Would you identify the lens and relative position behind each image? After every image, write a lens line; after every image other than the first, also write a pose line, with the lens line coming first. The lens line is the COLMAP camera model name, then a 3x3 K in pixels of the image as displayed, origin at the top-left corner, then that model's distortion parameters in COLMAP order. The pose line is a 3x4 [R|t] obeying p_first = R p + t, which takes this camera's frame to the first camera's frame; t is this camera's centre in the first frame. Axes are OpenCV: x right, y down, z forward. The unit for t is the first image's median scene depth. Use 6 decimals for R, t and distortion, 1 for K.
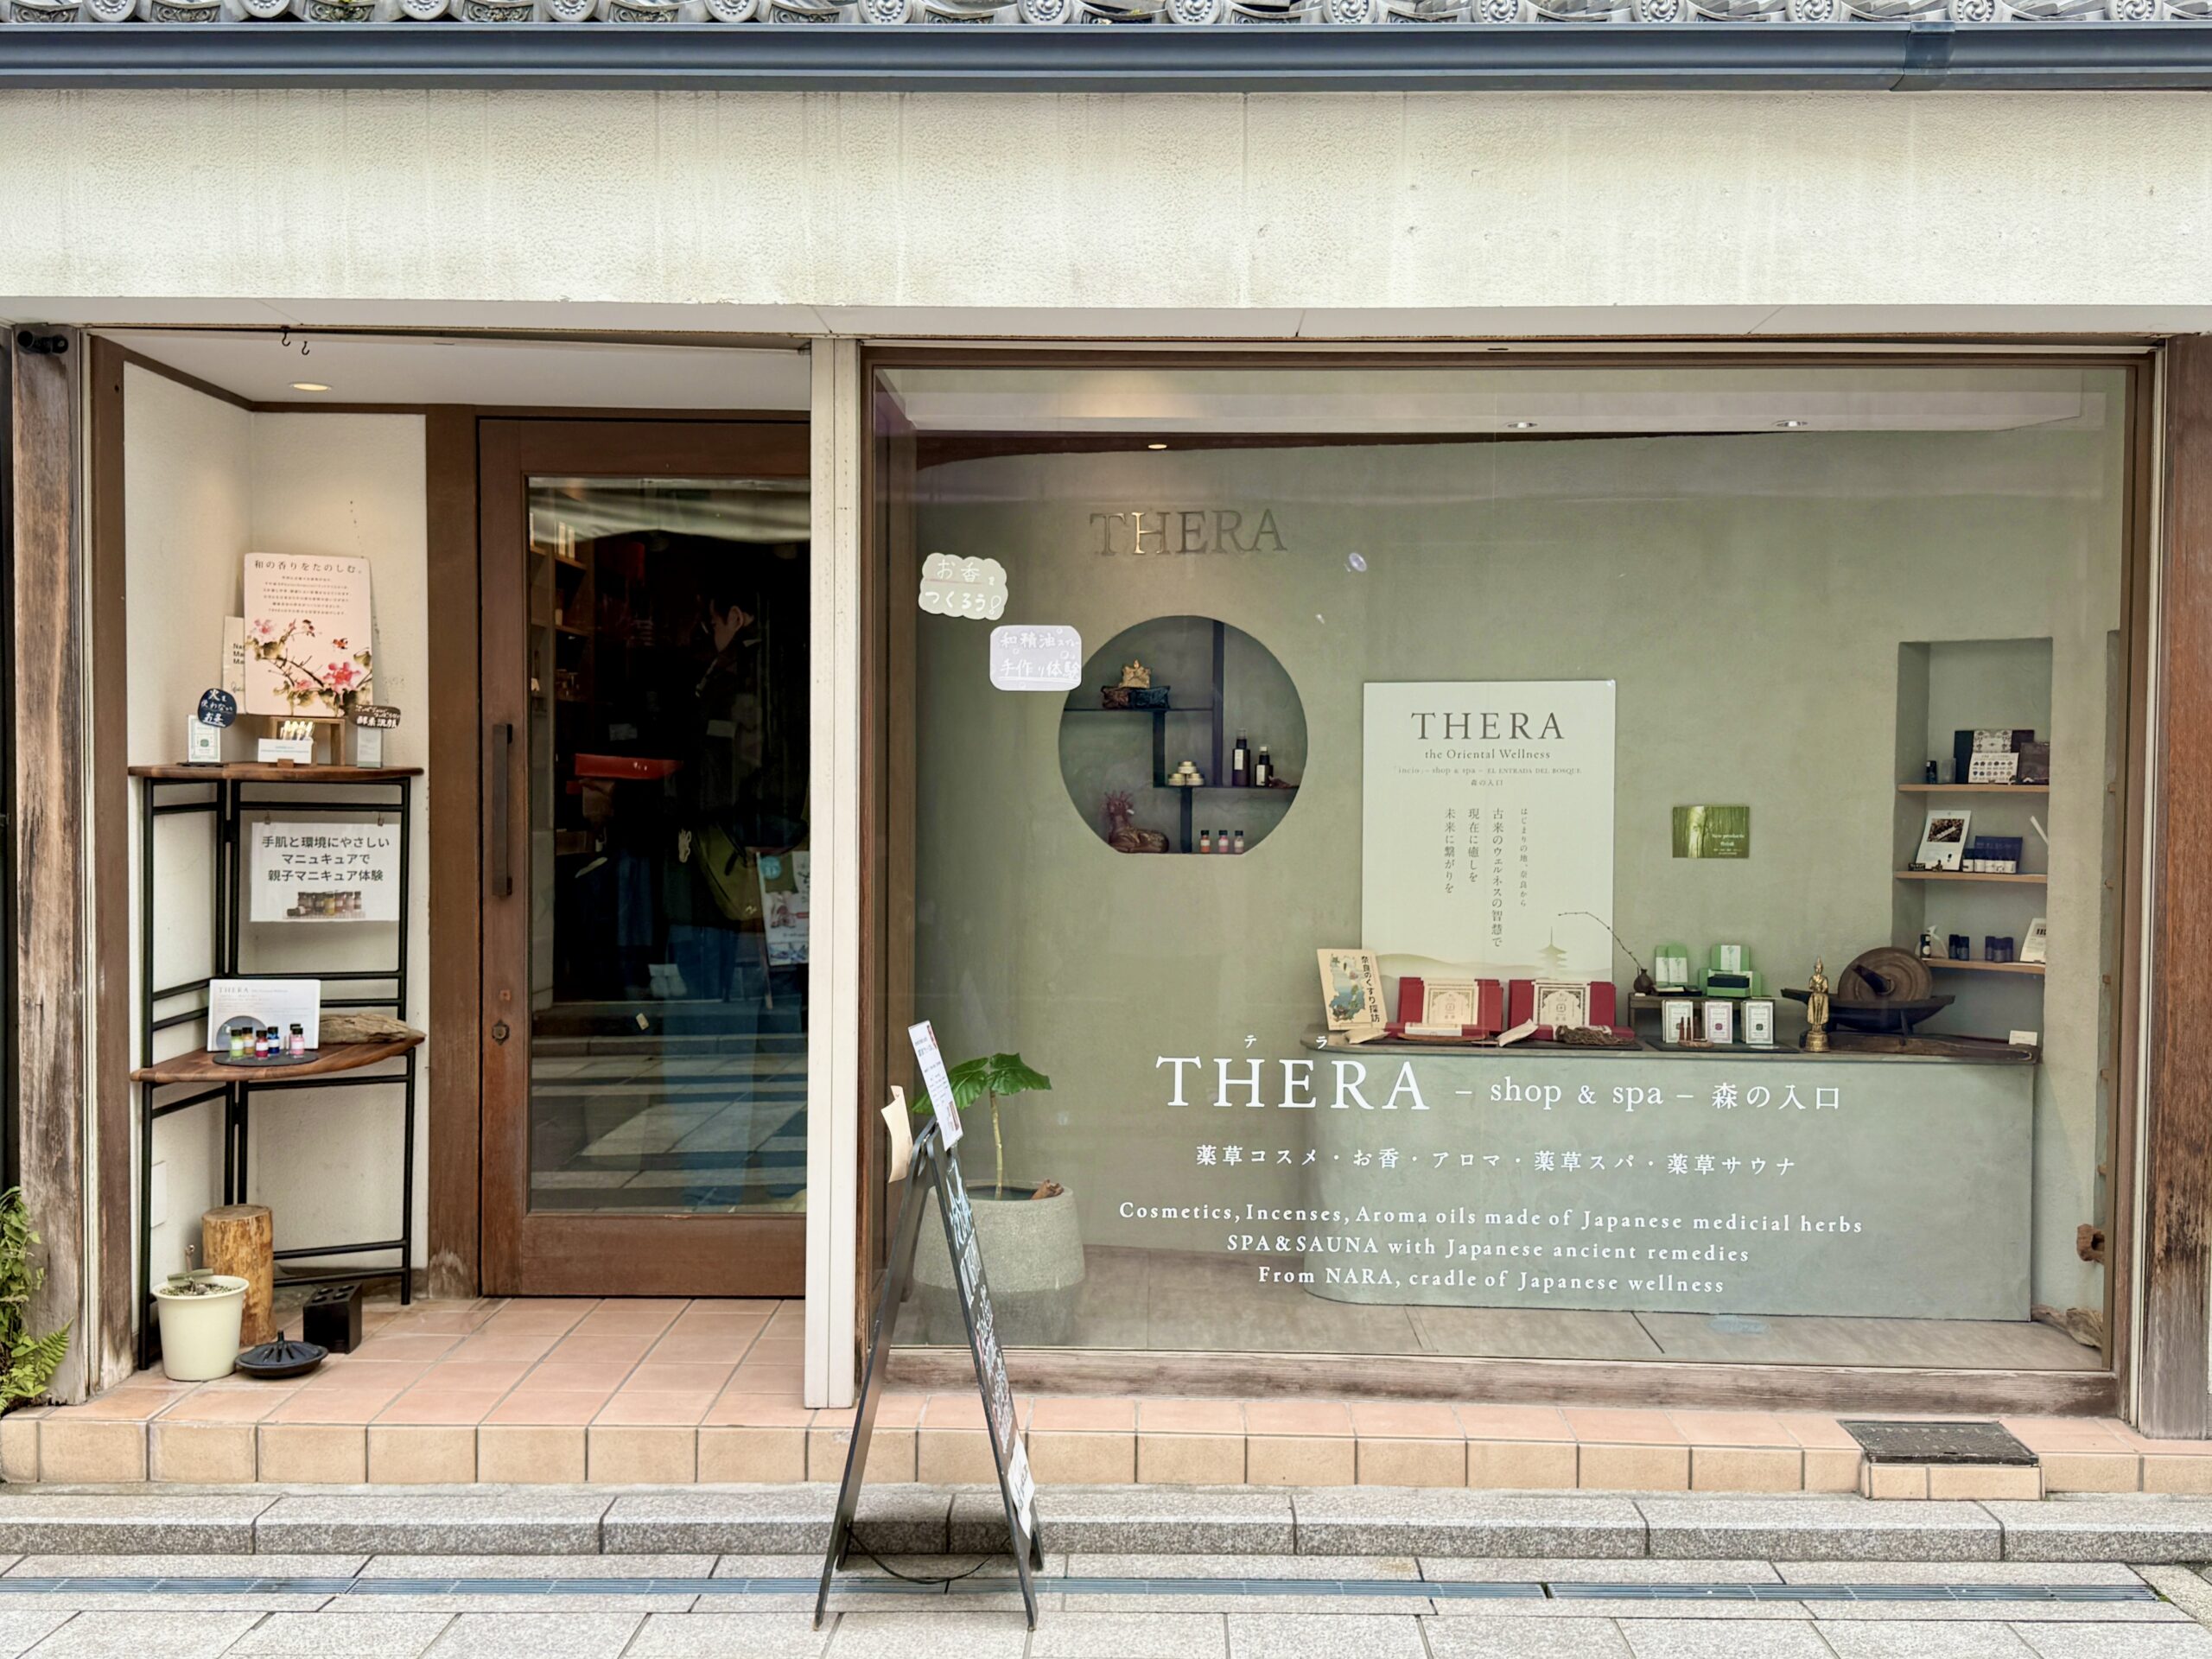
lens RADIAL K [[2130.3, 0, 1106.0], [0, 2130.3, 829.5], [0, 0, 1]] dist [0.091732, -0.016829]
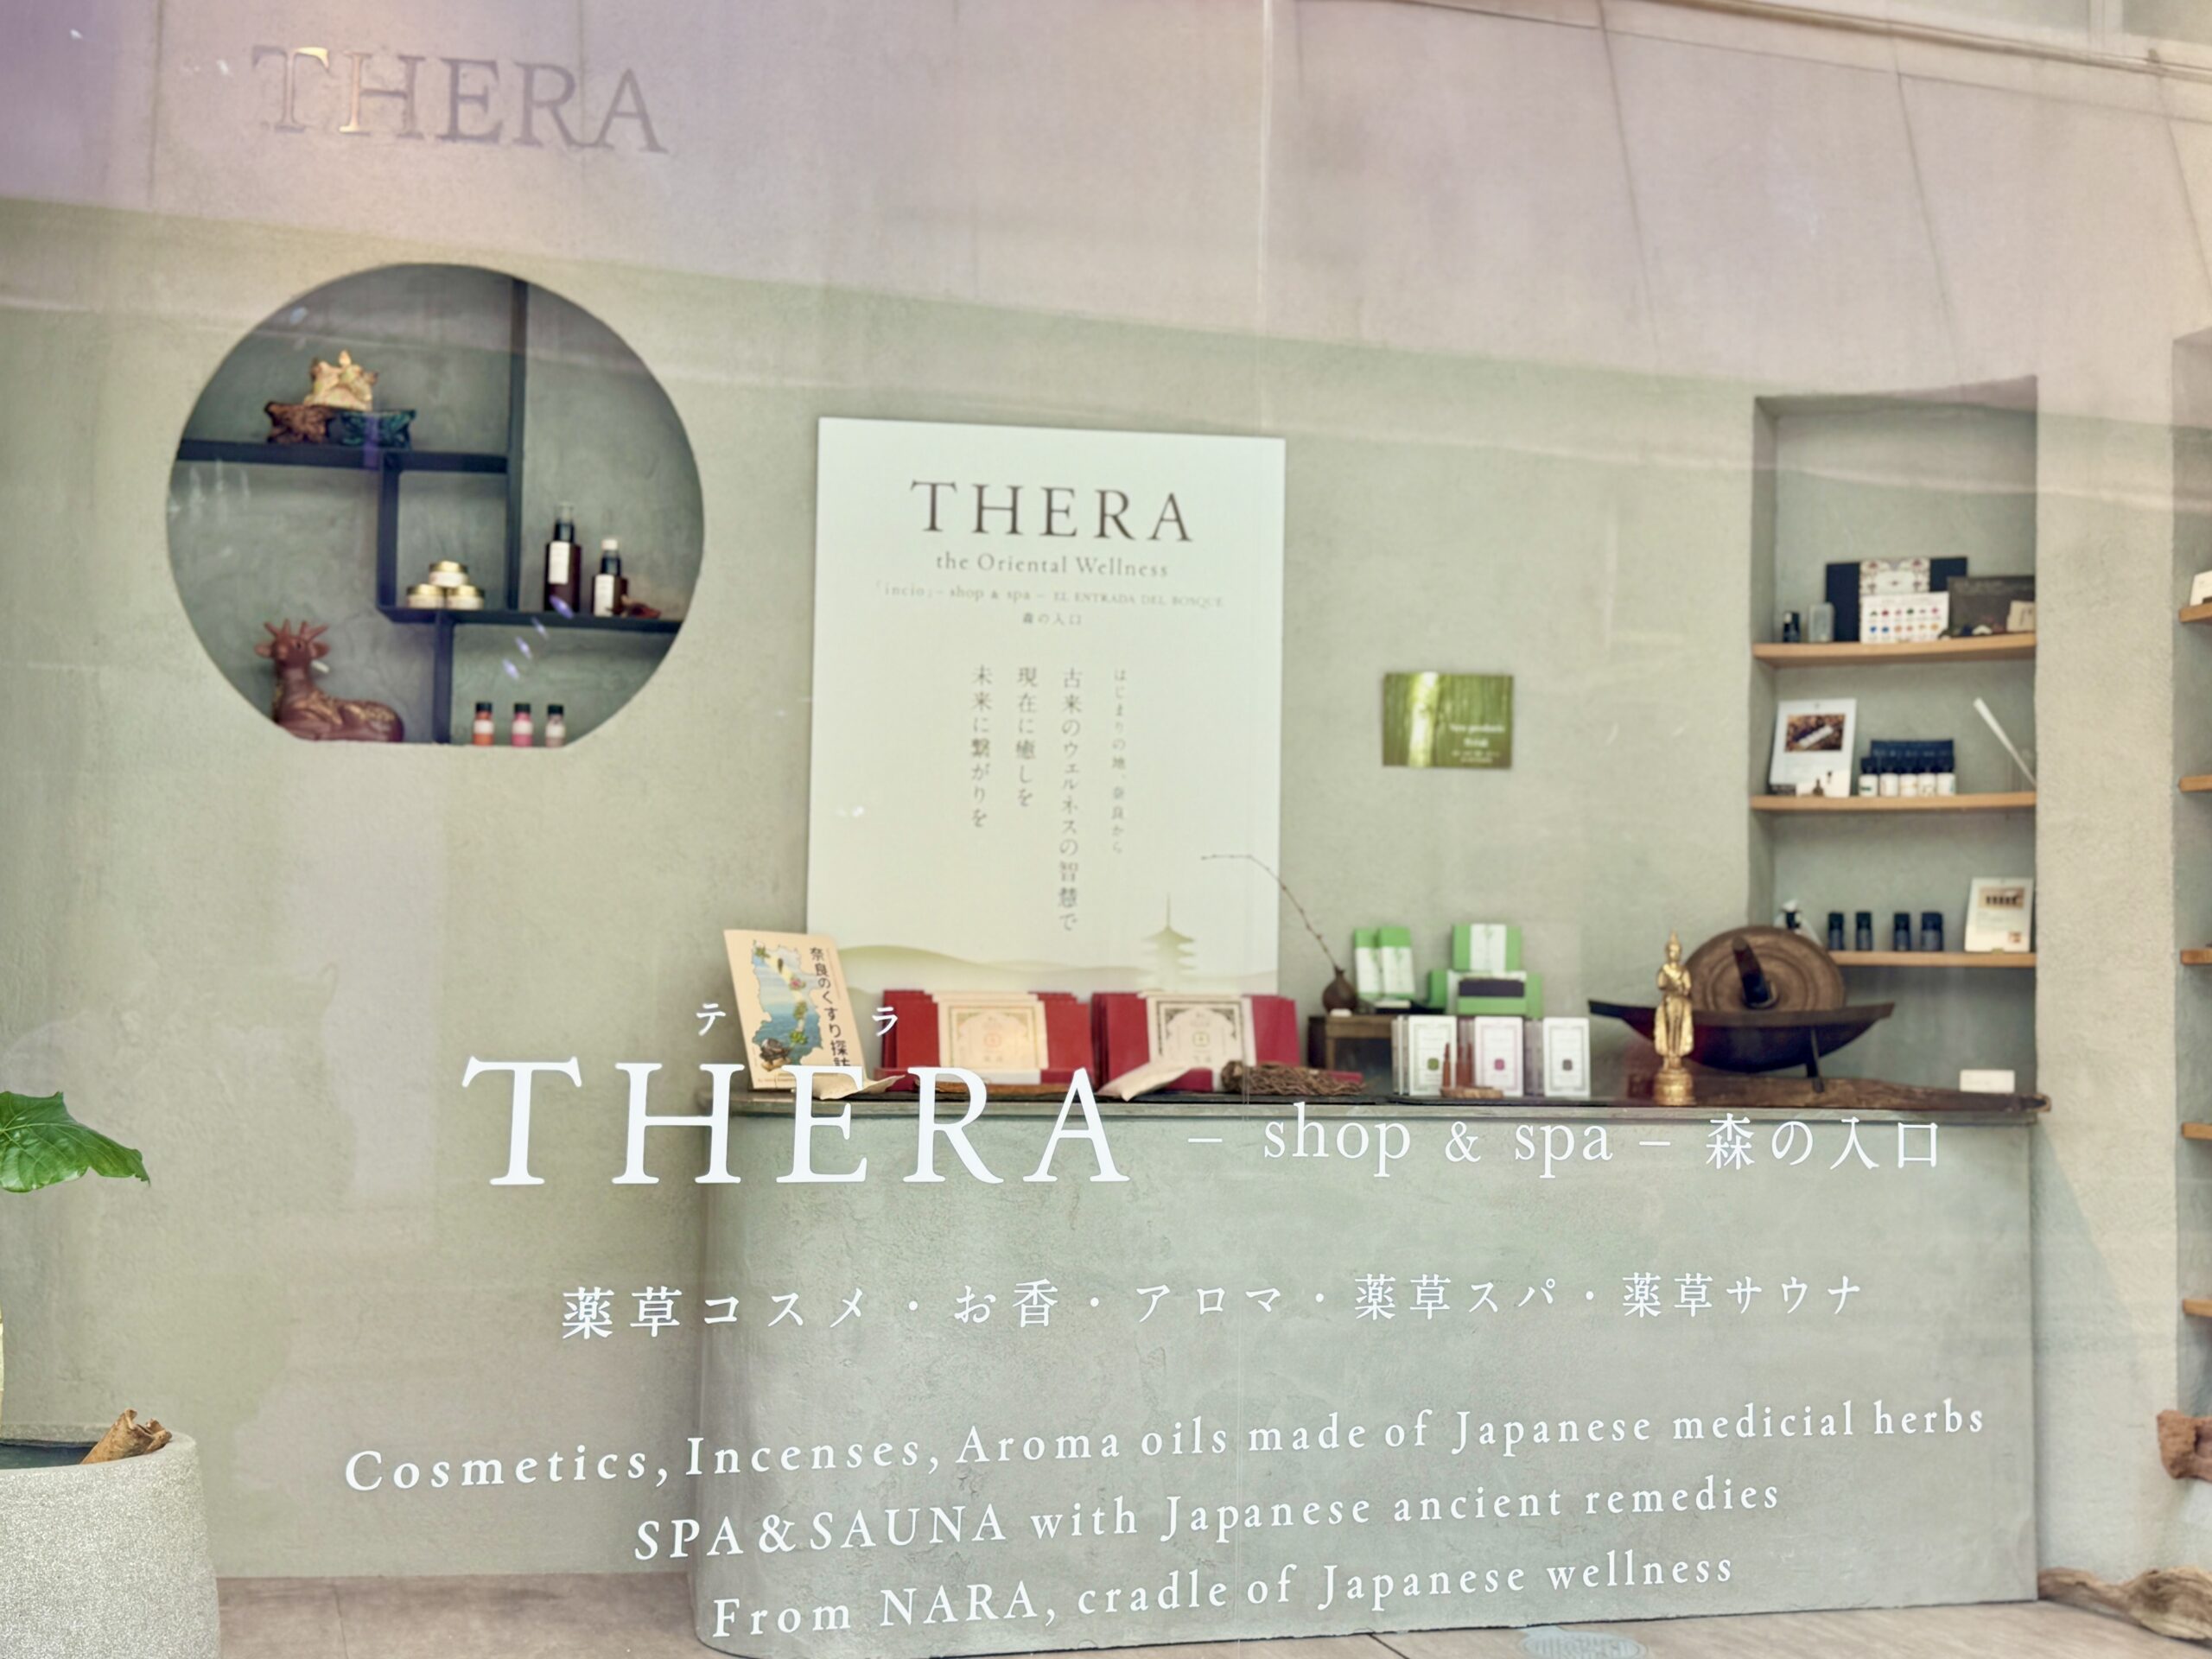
lens RADIAL K [[2514.0, 0, 1106.0], [0, 2514.0, 829.5], [0, 0, 1]] dist [0.188516, -0.444865]
pose [[0.937384, 0.035862, 0.346445, -0.022713], [-0.006899, 0.996402, -0.084475, 0.084009], [-0.348228, 0.076796, 0.934259, 0.429824]]
